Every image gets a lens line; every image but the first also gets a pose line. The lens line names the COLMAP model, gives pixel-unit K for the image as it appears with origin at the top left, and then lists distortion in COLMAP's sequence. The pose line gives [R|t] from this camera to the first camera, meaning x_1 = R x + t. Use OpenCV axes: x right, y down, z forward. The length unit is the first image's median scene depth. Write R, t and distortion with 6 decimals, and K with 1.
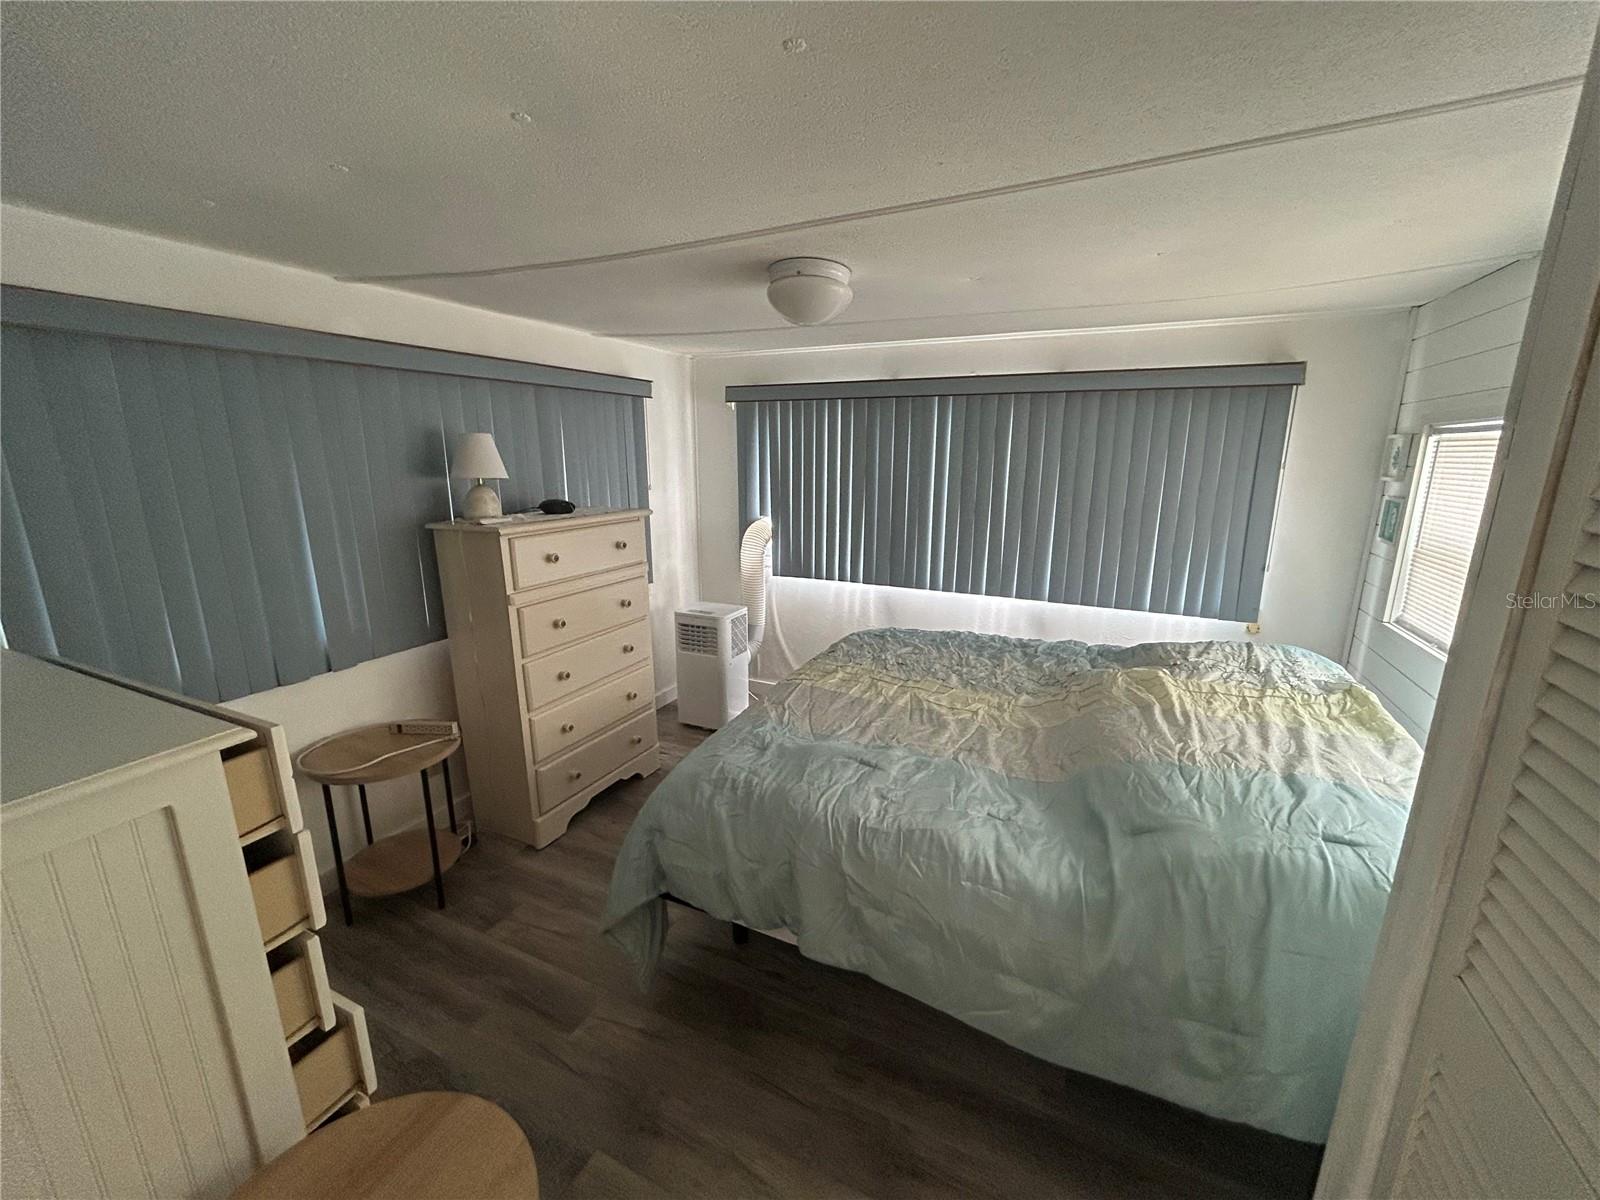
lens RADIAL K [[649.1, 0, 799.1], [0, 649.1, 600.4], [0, 0, 1]] dist [0.001218, 0.000187]
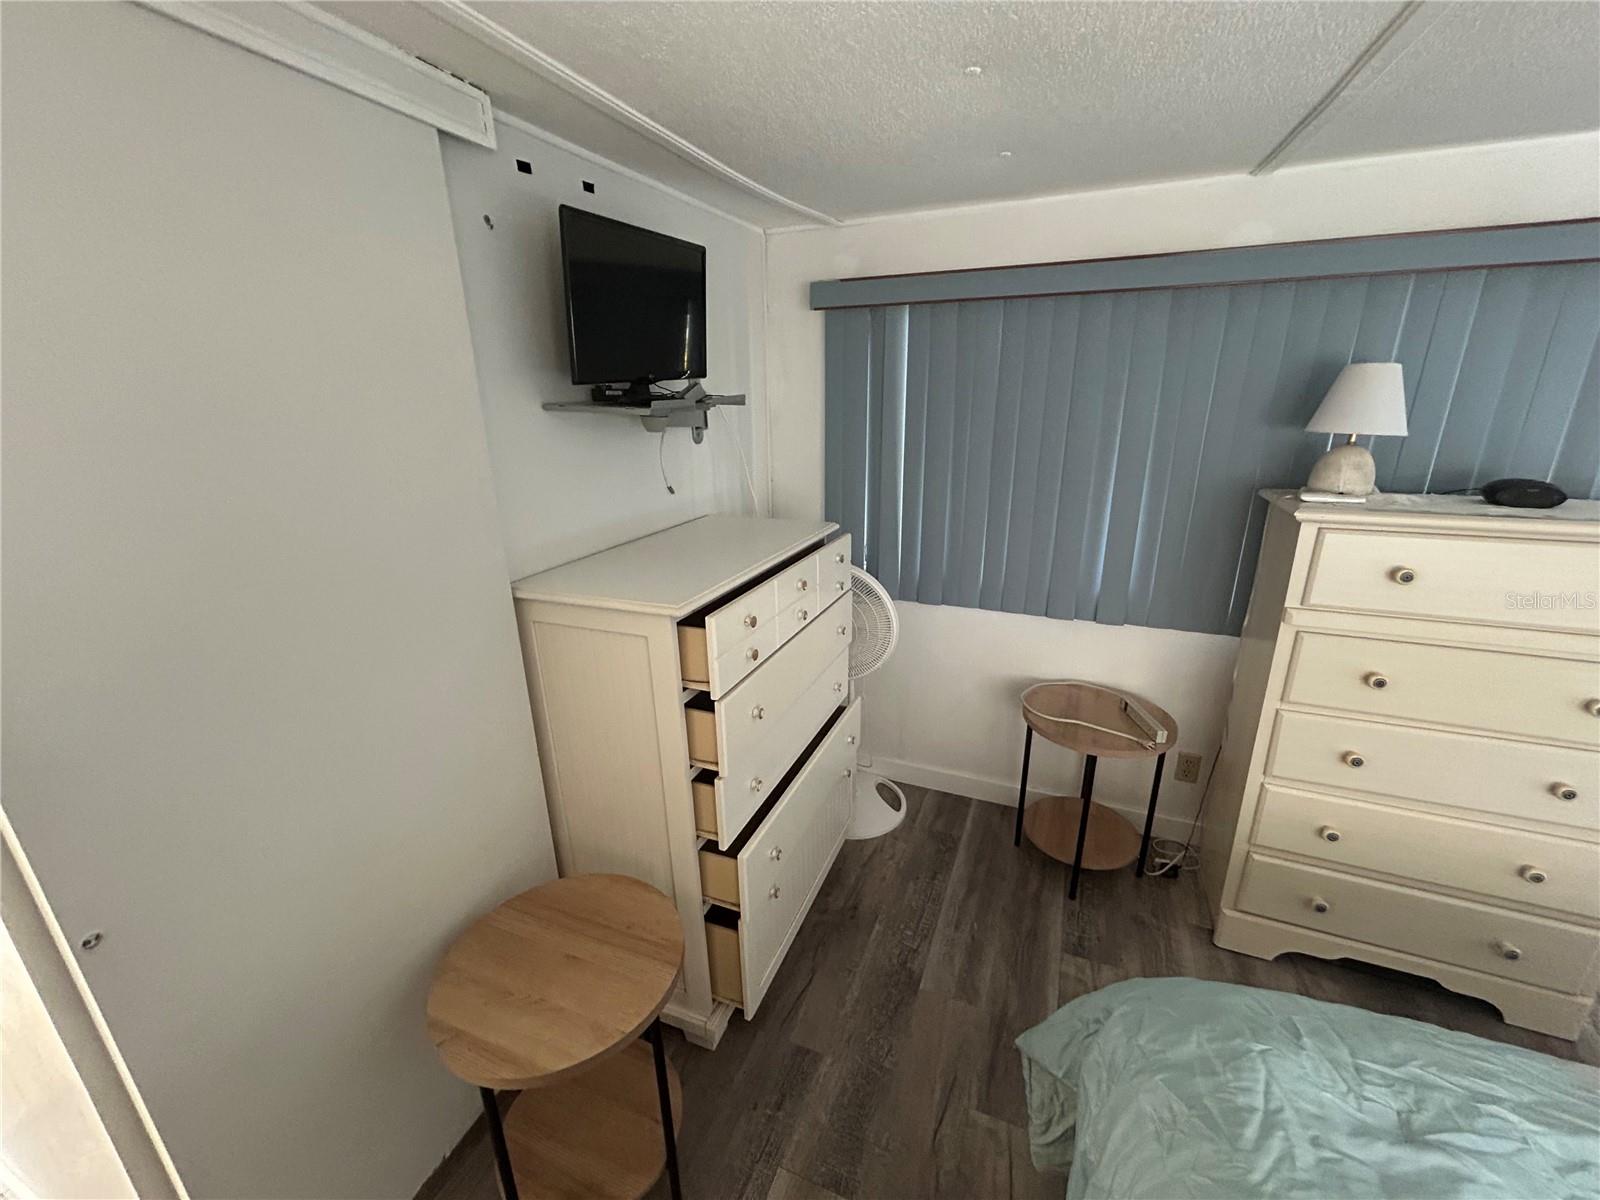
lens RADIAL K [[649.1, 0, 798.3], [0, 649.1, 602.1], [0, 0, 1]] dist [0.001218, 0.000187]
pose [[0.053636, 0.305895, -0.950553, 0.163639], [-0.215393, 0.933058, 0.288111, -0.094086], [0.975053, 0.189289, 0.115933, 0.395075]]
